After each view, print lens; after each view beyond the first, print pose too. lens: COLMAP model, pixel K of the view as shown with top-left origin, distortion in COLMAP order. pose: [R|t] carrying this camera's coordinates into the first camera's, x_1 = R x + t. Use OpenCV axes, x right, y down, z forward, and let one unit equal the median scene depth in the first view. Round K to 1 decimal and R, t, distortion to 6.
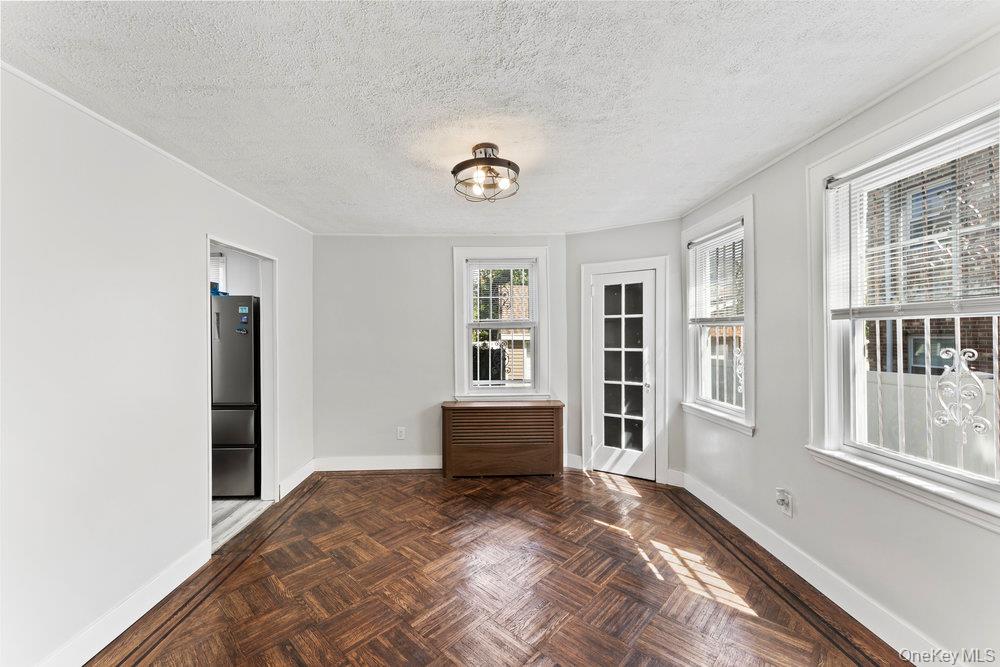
lens RADIAL K [[399.8, 0, 496.8], [0, 399.8, 333.5], [0, 0, 1]] dist [0.004143, 0.000282]
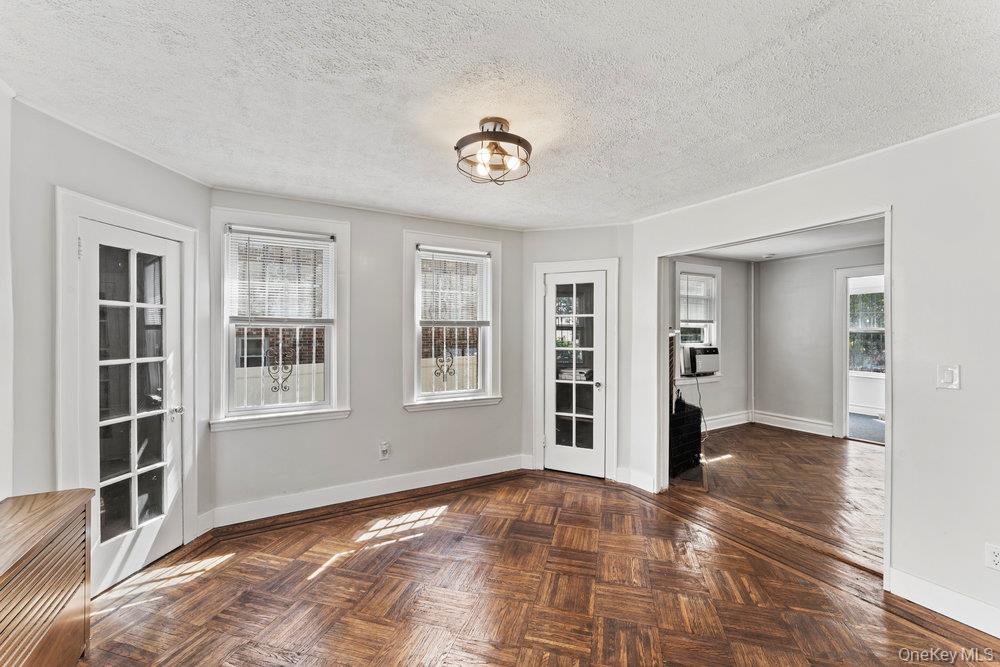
lens RADIAL K [[399.8, 0, 498.0], [0, 399.8, 332.6], [0, 0, 1]] dist [0.004143, 0.000282]
pose [[-0.447806, 0.008371, 0.894091, -0.639578], [0.004073, 0.999965, -0.007323, 0.006119], [-0.894121, 0.000363, -0.447825, 1.083986]]
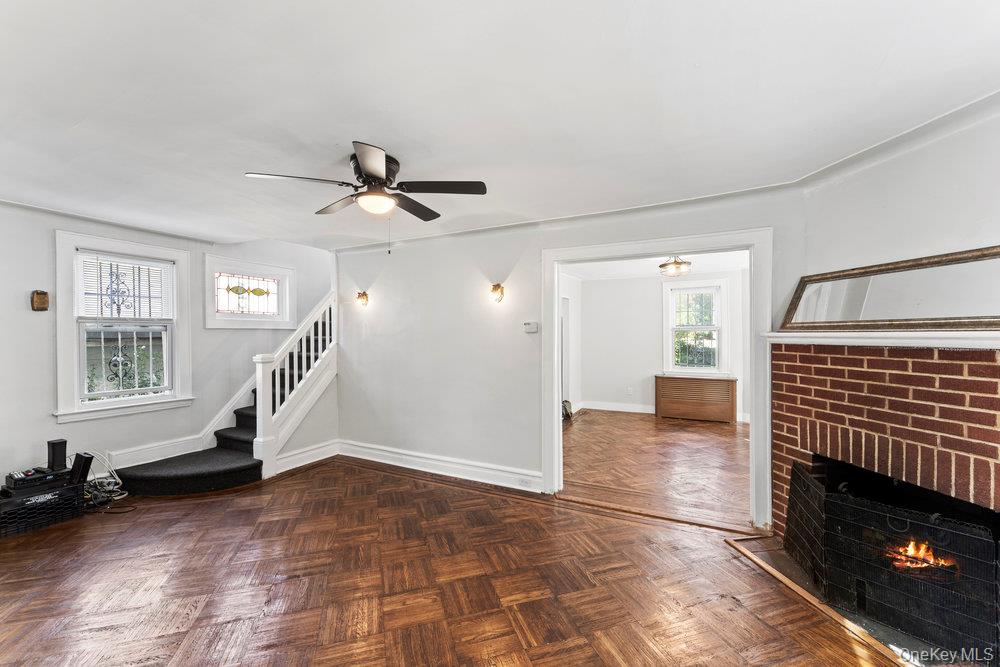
lens RADIAL K [[399.8, 0, 497.2], [0, 399.8, 336.3], [0, 0, 1]] dist [0.004143, 0.000282]
pose [[0.866897, 0.007379, -0.498432, 0.188622], [-0.002167, 0.999937, 0.011034, -0.010967], [0.498482, -0.008486, 0.866858, -1.199478]]
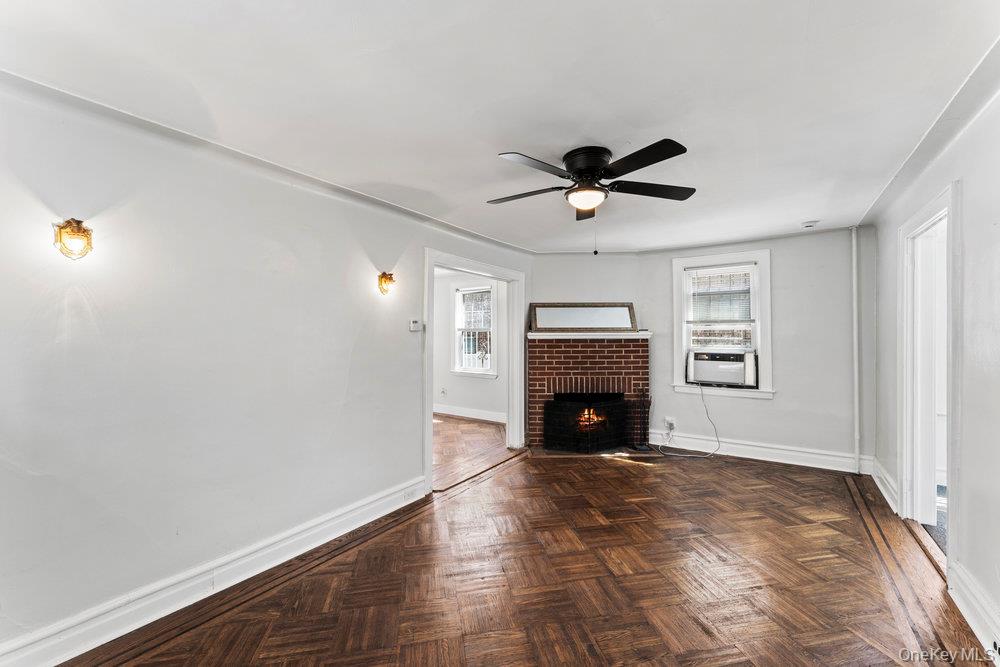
lens RADIAL K [[399.8, 0, 497.0], [0, 399.8, 331.6], [0, 0, 1]] dist [0.004143, 0.000282]
pose [[0.610617, 0.012780, 0.791823, -1.189051], [-0.005376, 0.999914, -0.011993, 0.005566], [-0.791908, 0.003067, 0.610633, -0.962672]]
